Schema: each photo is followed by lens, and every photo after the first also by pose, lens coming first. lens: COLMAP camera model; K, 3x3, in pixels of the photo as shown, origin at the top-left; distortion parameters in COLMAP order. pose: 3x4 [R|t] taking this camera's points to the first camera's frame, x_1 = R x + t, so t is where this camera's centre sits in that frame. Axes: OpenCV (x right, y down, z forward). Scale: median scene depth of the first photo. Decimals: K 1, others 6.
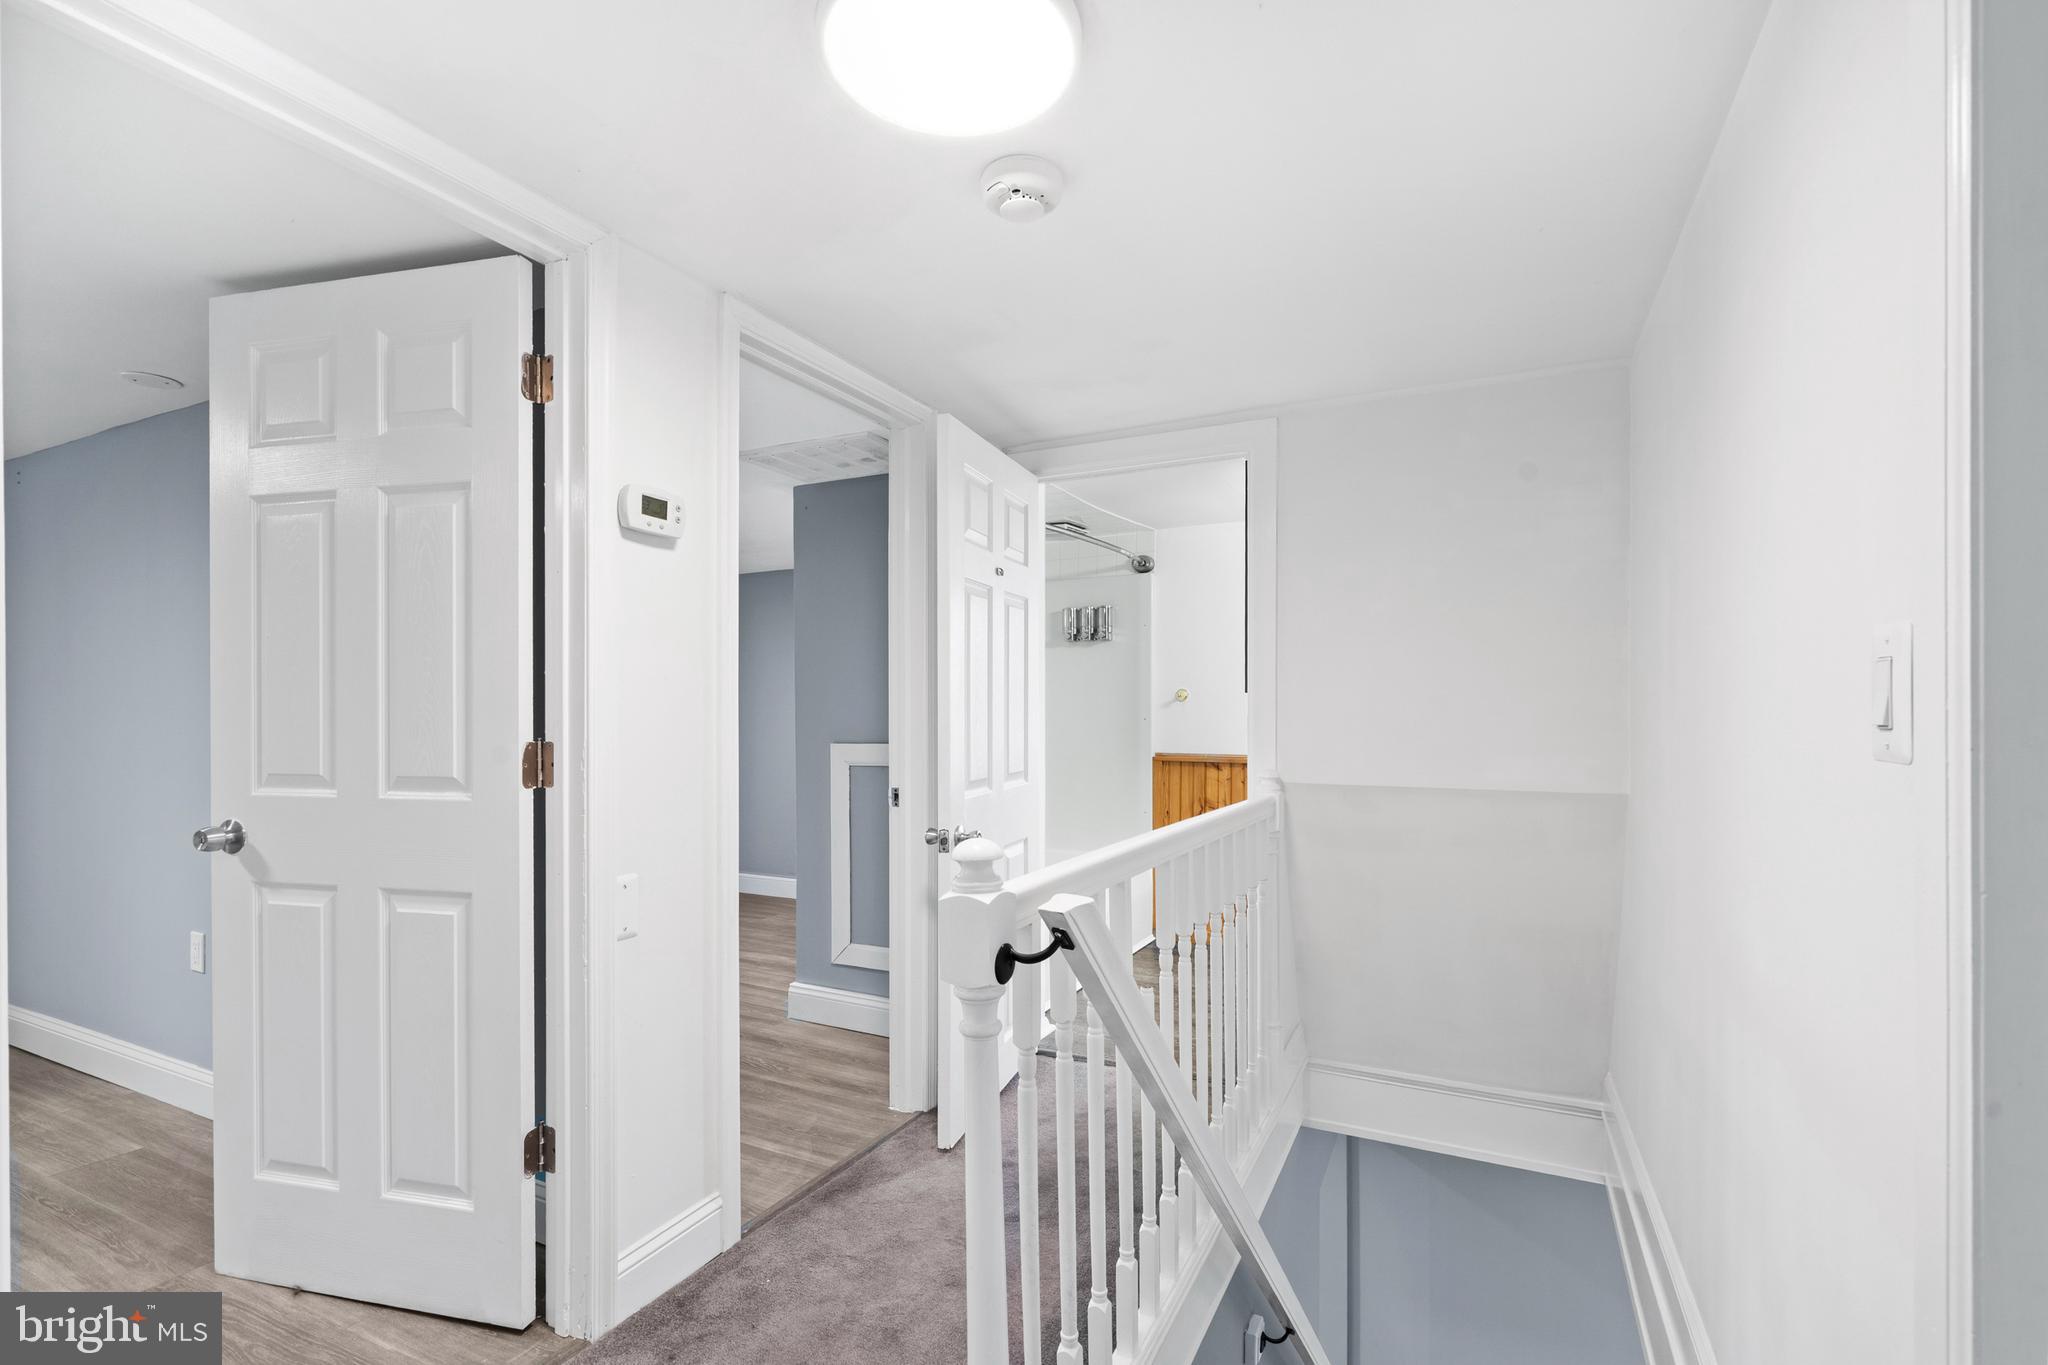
lens RADIAL K [[950.2, 0, 1029.0], [0, 950.2, 689.3], [0, 0, 1]] dist [-0.004110, 0.003759]
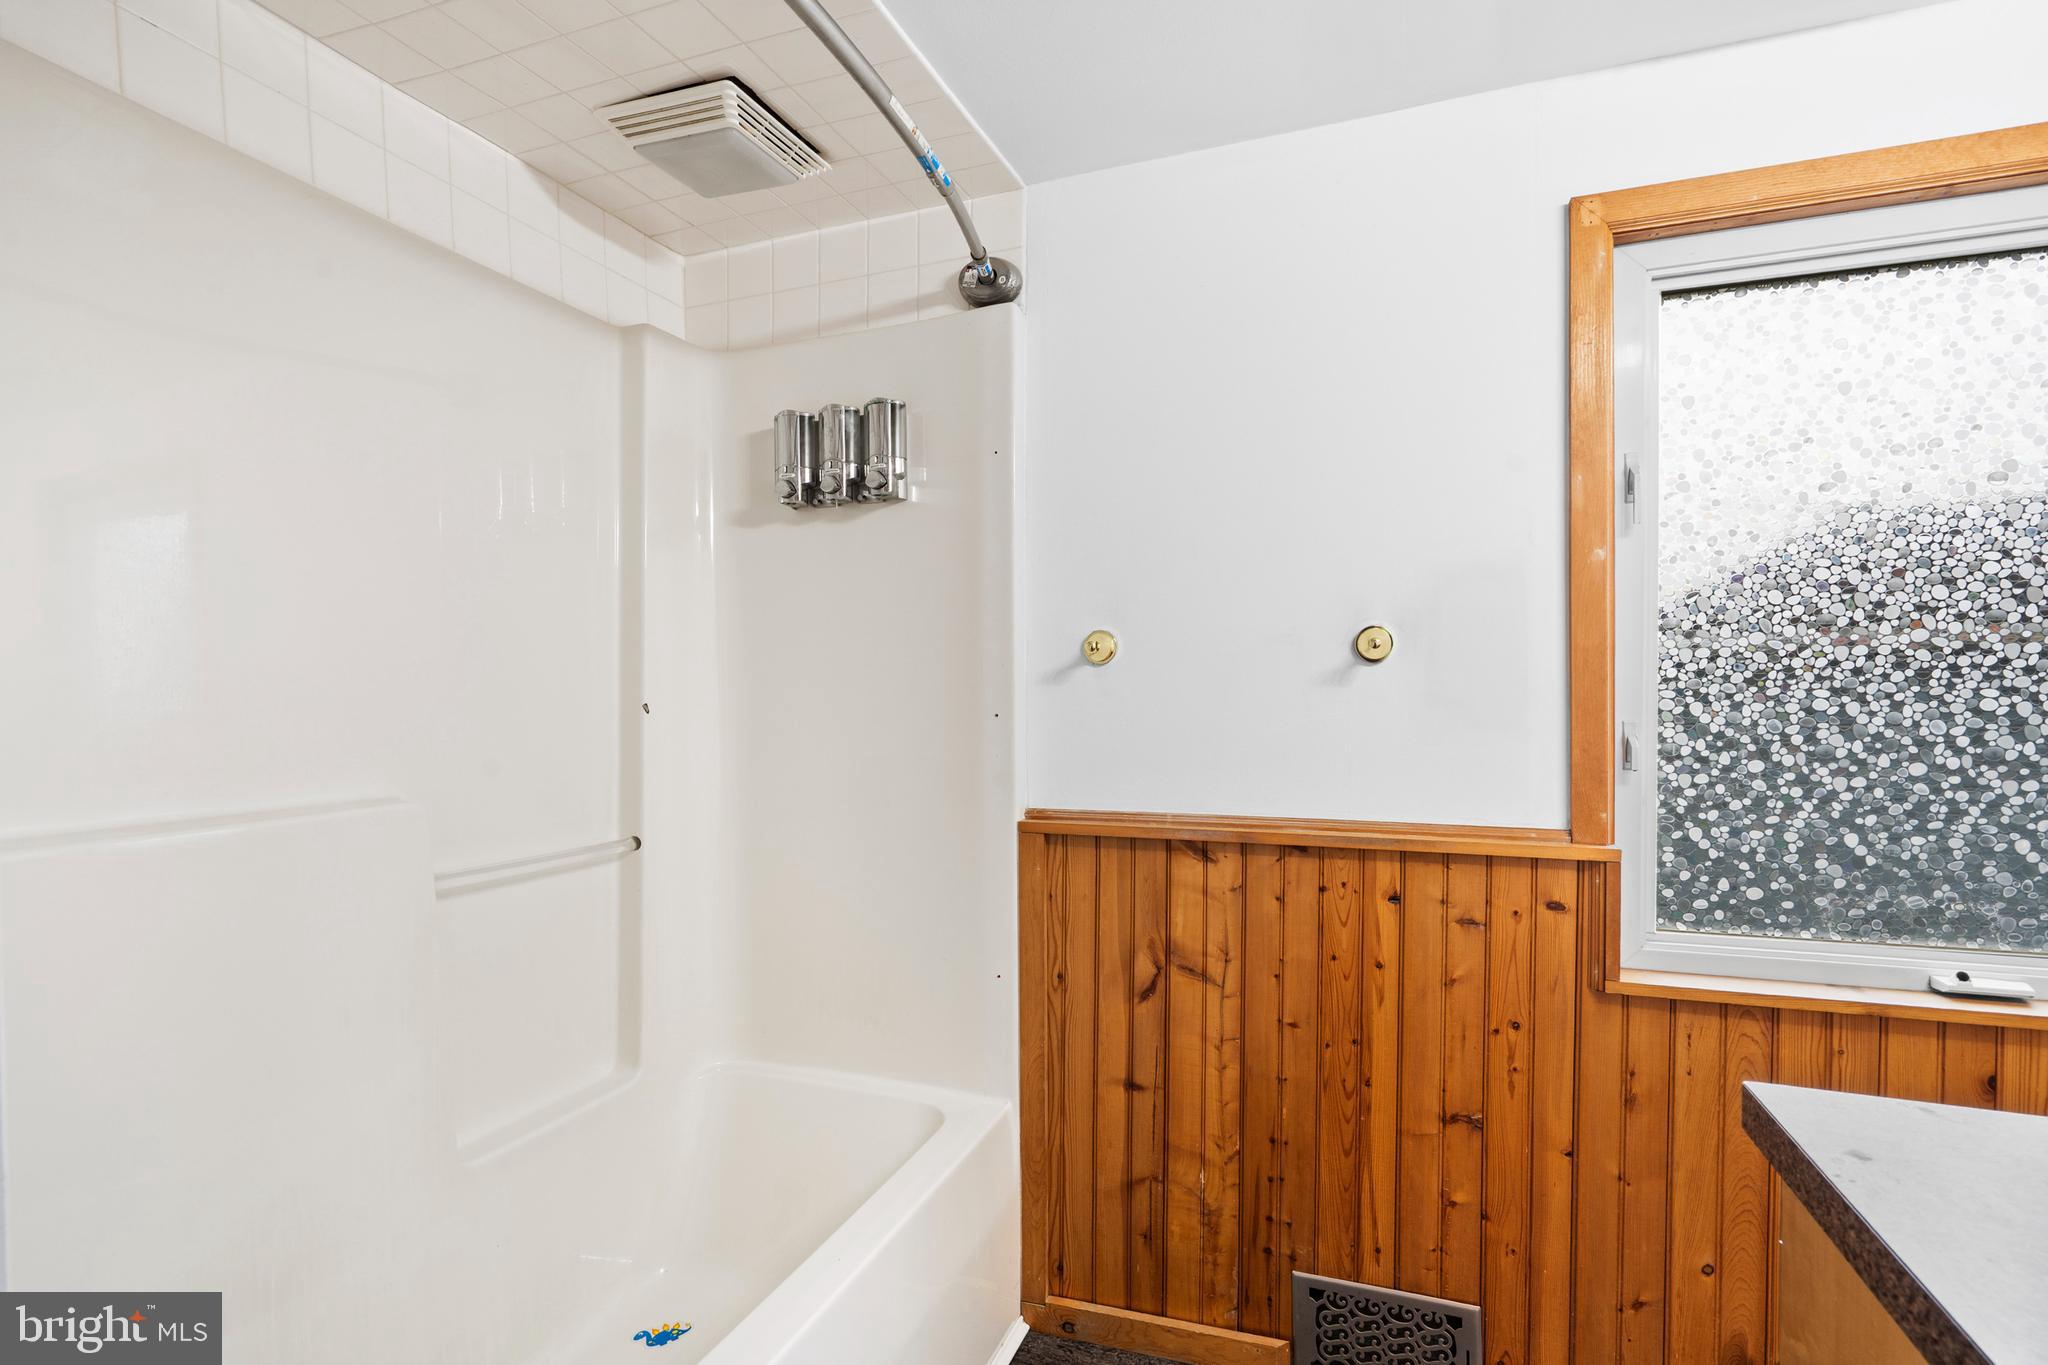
lens RADIAL K [[958.0, 0, 1026.5], [0, 958.0, 685.9], [0, 0, 1]] dist [0.008843, 0.001024]
pose [[0.992258, -0.008034, 0.123931, 0.089912], [0.006350, 0.999882, 0.013981, 0.015168], [-0.124029, -0.013086, 0.992192, 0.651560]]
